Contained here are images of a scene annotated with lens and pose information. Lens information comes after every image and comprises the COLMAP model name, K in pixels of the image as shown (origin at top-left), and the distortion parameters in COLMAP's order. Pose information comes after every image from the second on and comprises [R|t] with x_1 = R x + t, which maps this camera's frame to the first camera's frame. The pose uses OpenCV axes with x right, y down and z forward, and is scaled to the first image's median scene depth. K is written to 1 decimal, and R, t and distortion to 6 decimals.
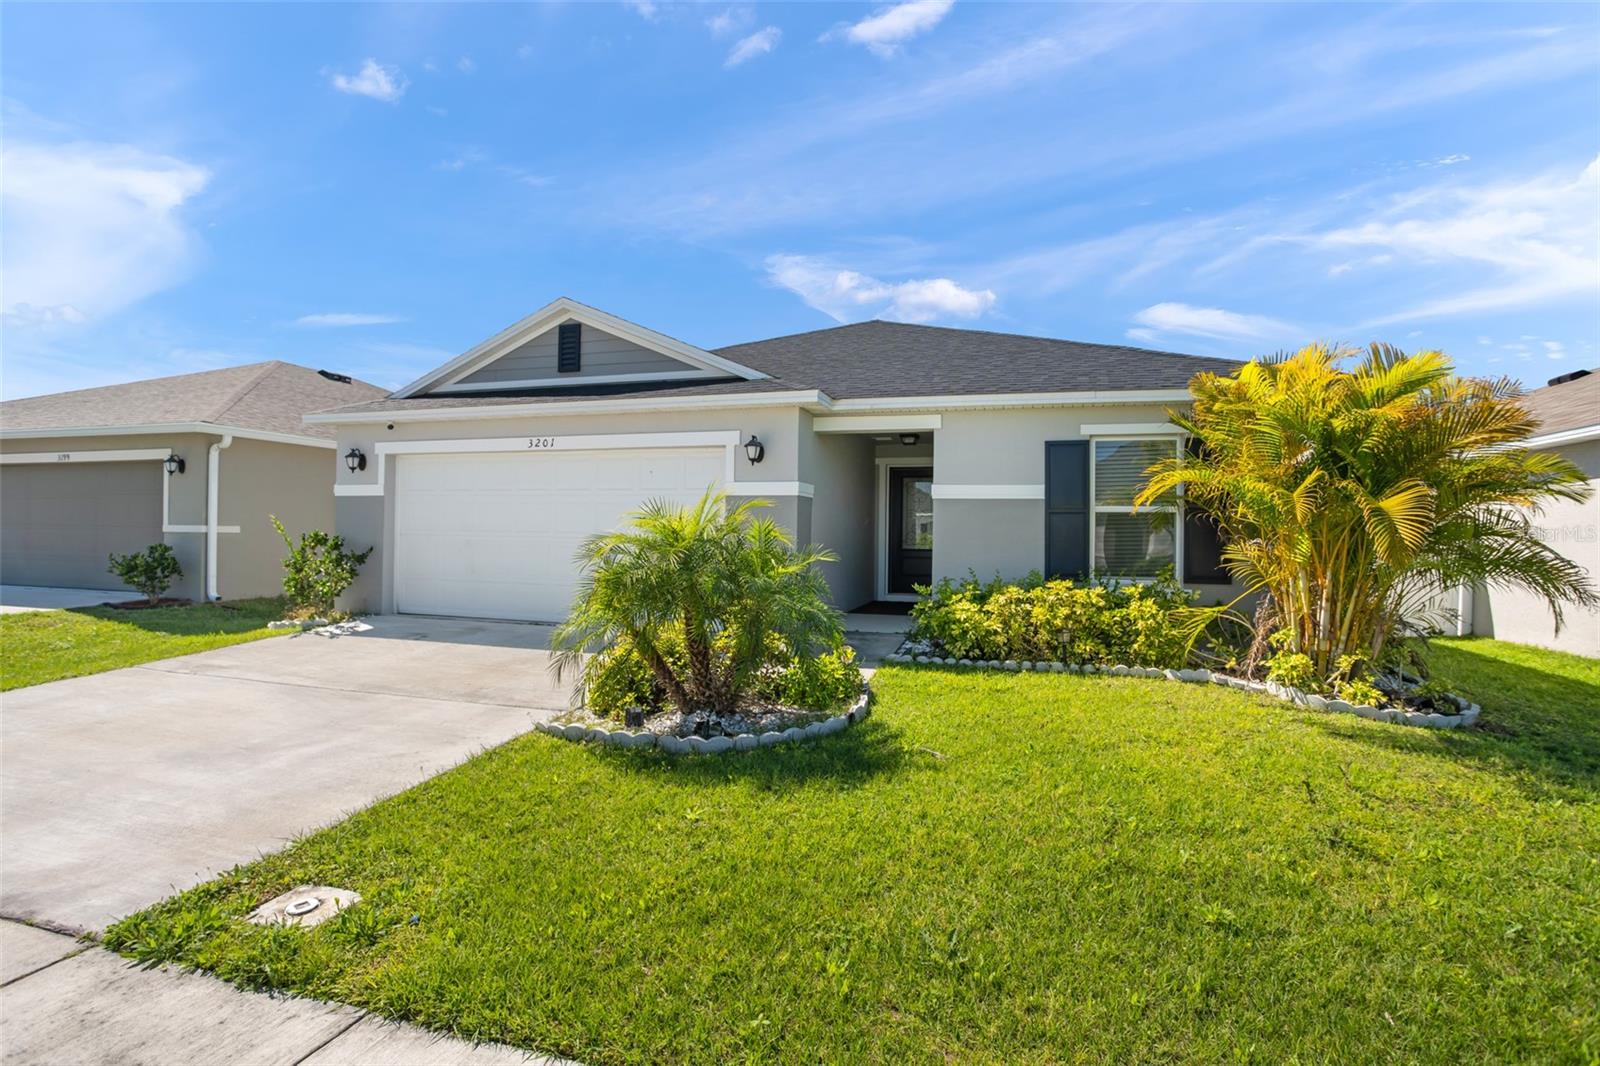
lens RADIAL K [[781.7, 0, 801.2], [0, 781.7, 521.5], [0, 0, 1]] dist [-0.064581, 0.029998]
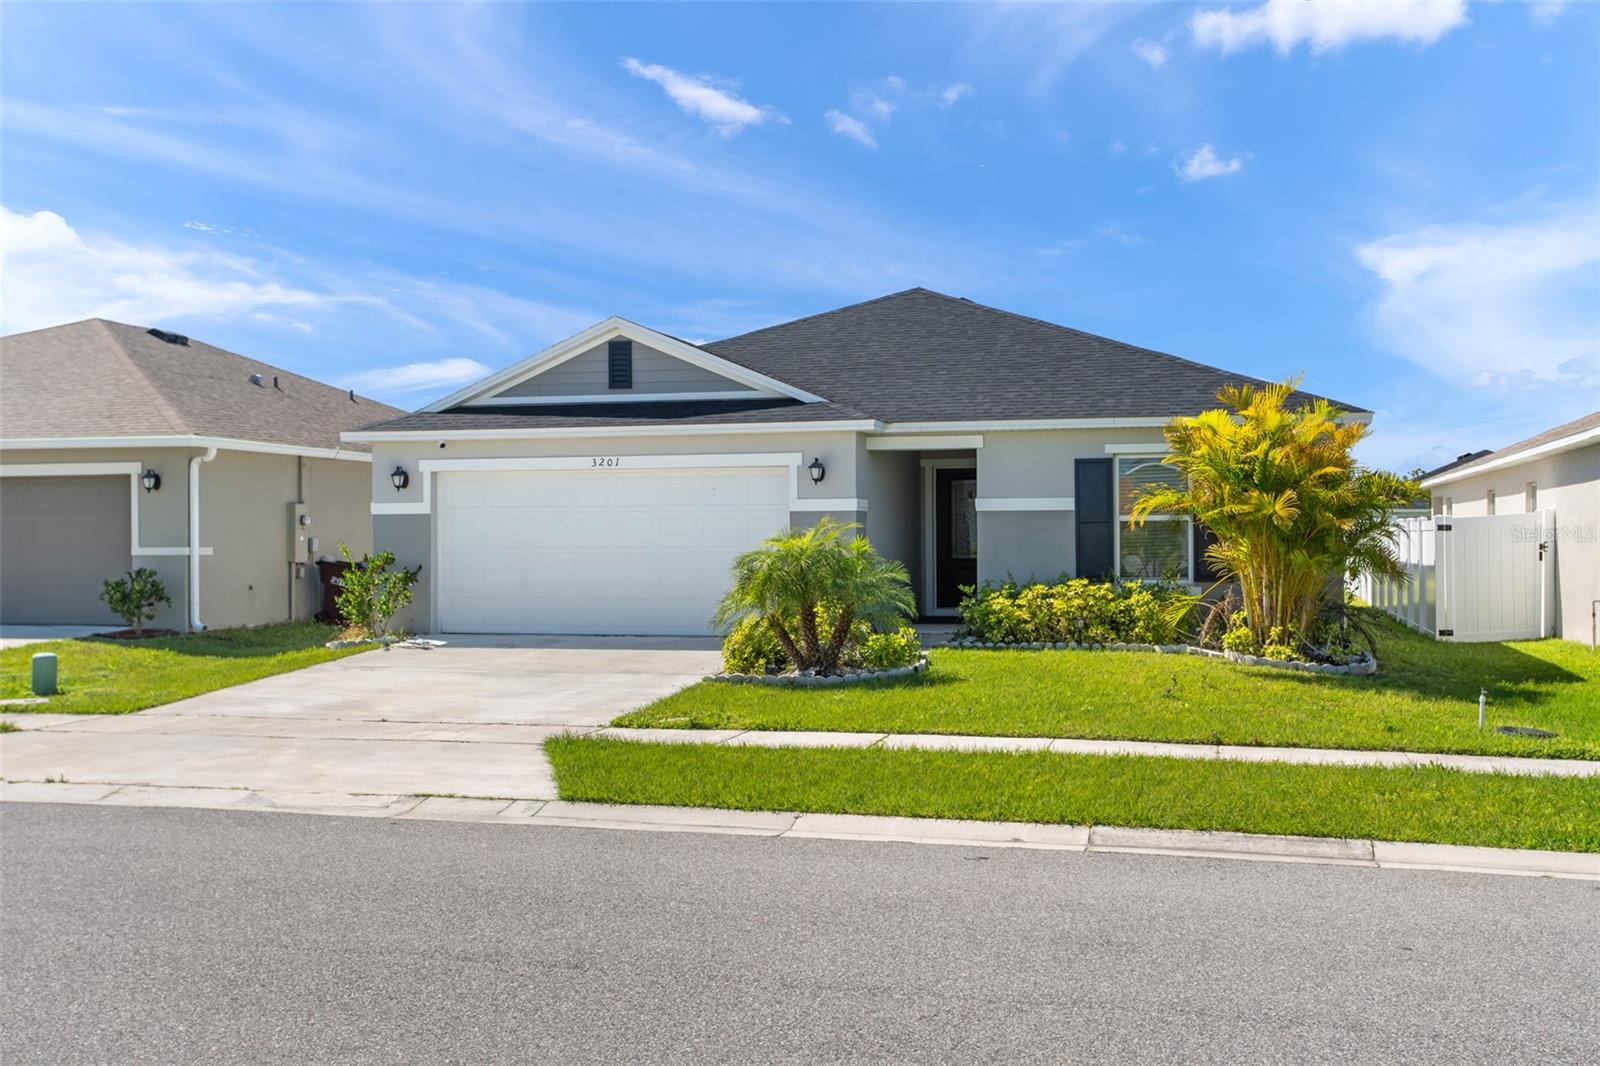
lens RADIAL K [[1631.4, 0, 803.3], [0, 1631.4, 531.0], [0, 0, 1]] dist [0.074617, -0.001156]
pose [[0.999271, -0.017949, 0.033688, -0.162149], [0.017596, 0.999787, 0.010741, -0.030871], [-0.033874, -0.010140, 0.999375, -1.359657]]
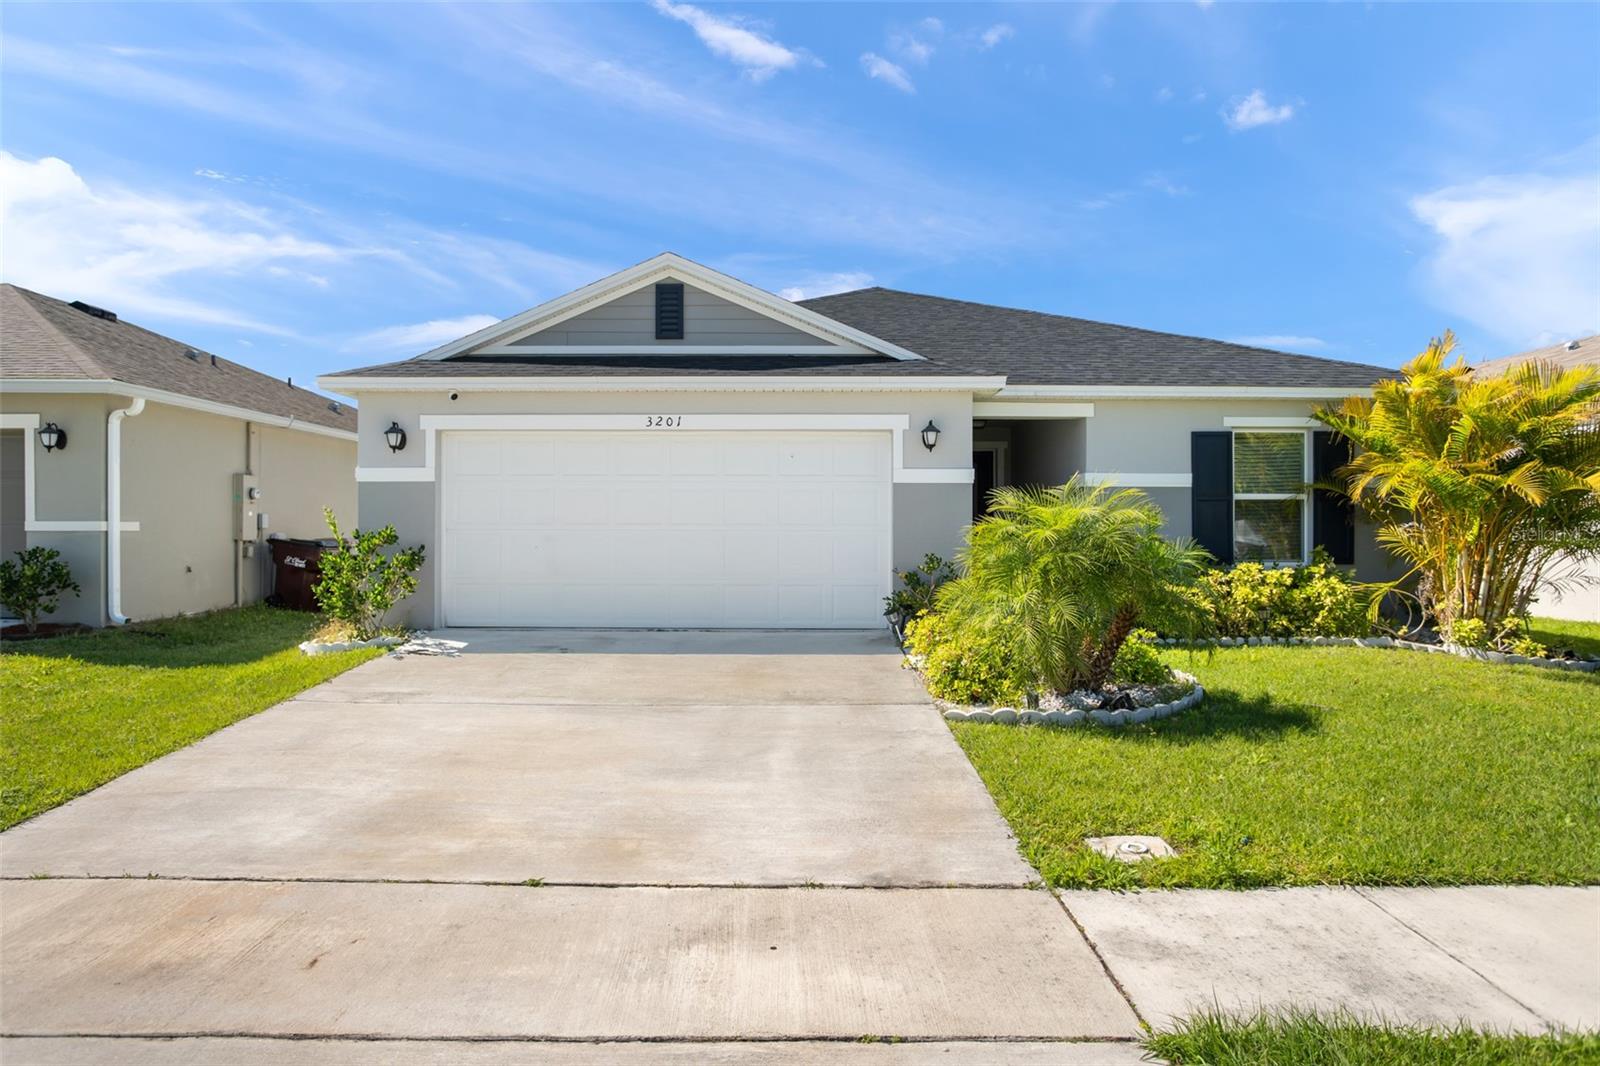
lens RADIAL K [[960.1, 0, 795.6], [0, 960.1, 530.8], [0, 0, 1]] dist [-0.045460, 0.038906]
pose [[0.958581, -0.012498, 0.284546, -0.562440], [0.006491, 0.999736, 0.022046, -0.001914], [-0.284747, -0.019286, 0.958409, -0.080887]]
